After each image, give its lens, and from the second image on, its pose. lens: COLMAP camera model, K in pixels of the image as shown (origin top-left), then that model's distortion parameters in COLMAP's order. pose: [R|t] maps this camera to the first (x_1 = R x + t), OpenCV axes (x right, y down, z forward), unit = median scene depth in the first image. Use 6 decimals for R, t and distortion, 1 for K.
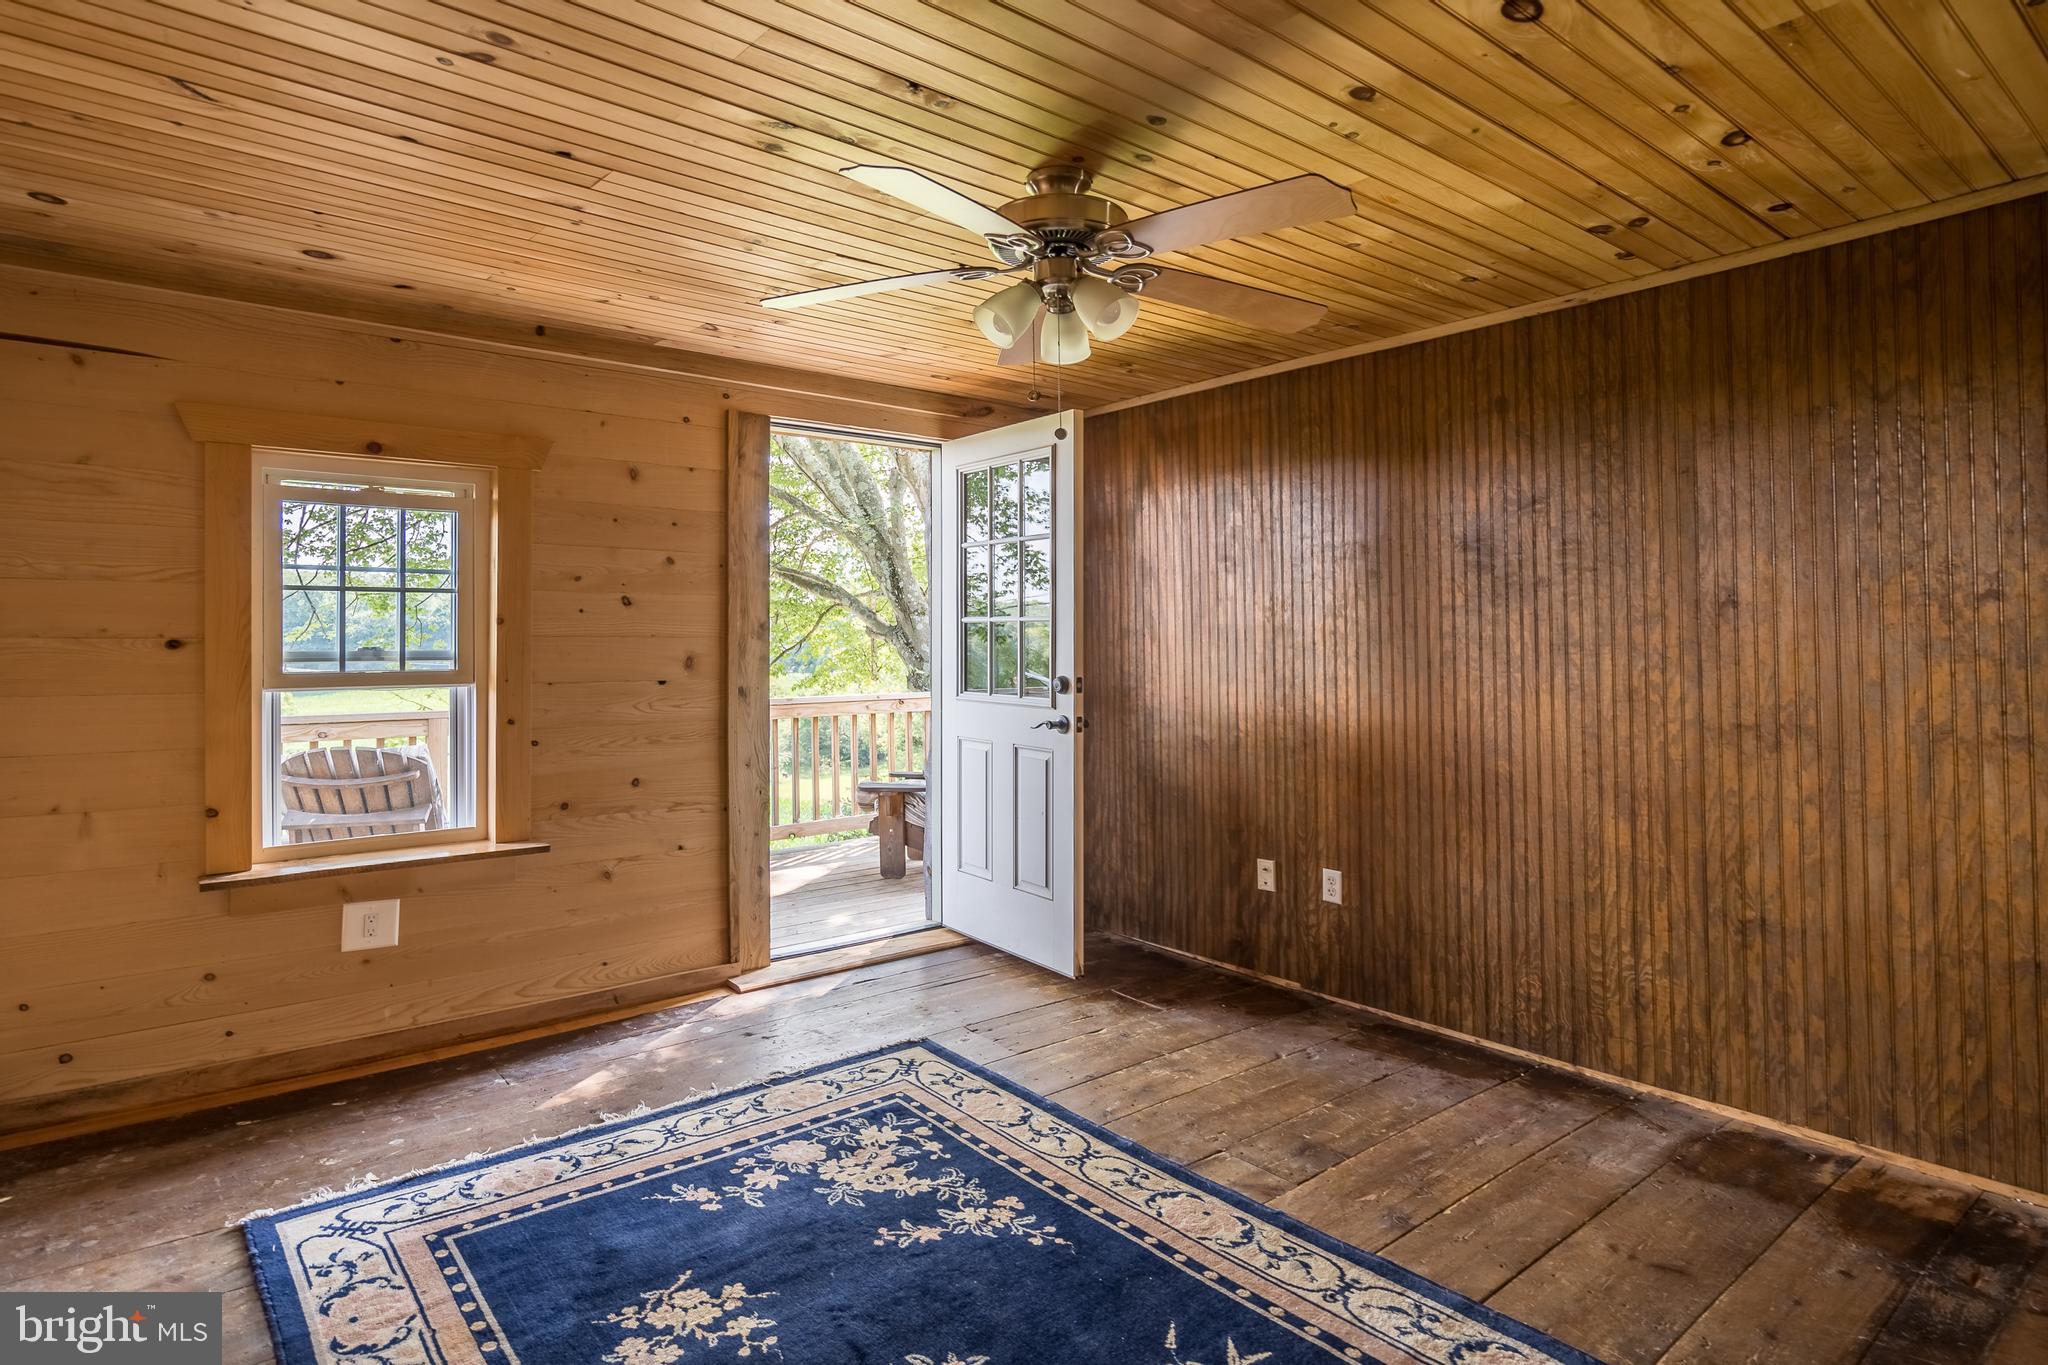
lens RADIAL K [[1105.8, 0, 1028.9], [0, 1105.8, 628.3], [0, 0, 1]] dist [-0.003252, 0.002582]
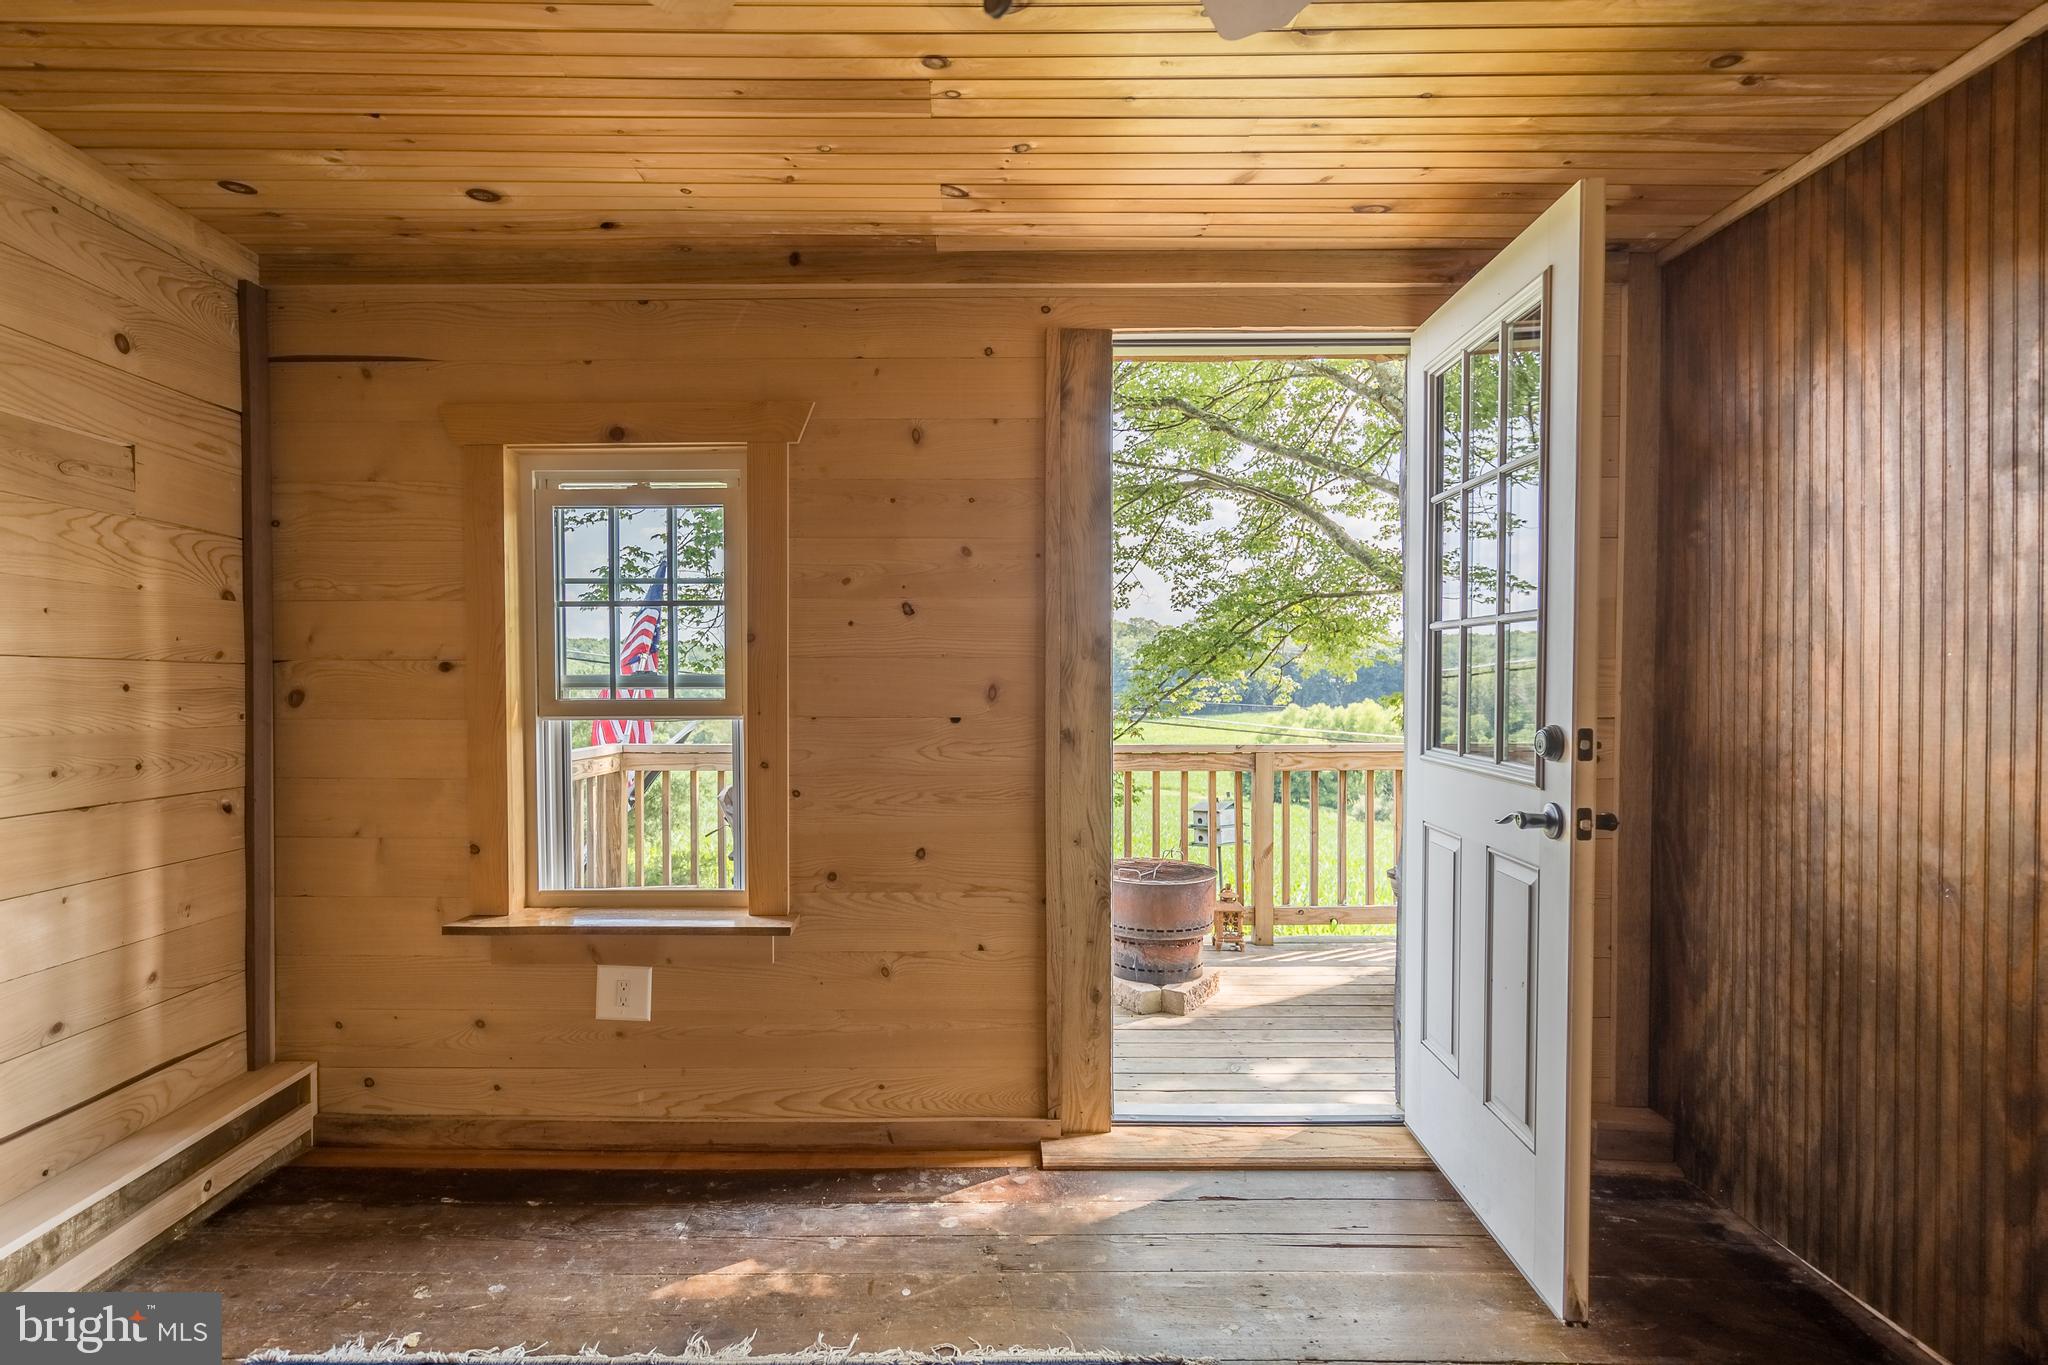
lens RADIAL K [[1105.8, 0, 1004.9], [0, 1105.8, 711.5], [0, 0, 1]] dist [-0.003252, 0.002582]
pose [[0.786605, 0.018438, -0.617181, 0.140635], [0.006438, 0.999255, 0.038057, 0.015462], [0.617423, -0.033909, 0.785900, 0.436205]]
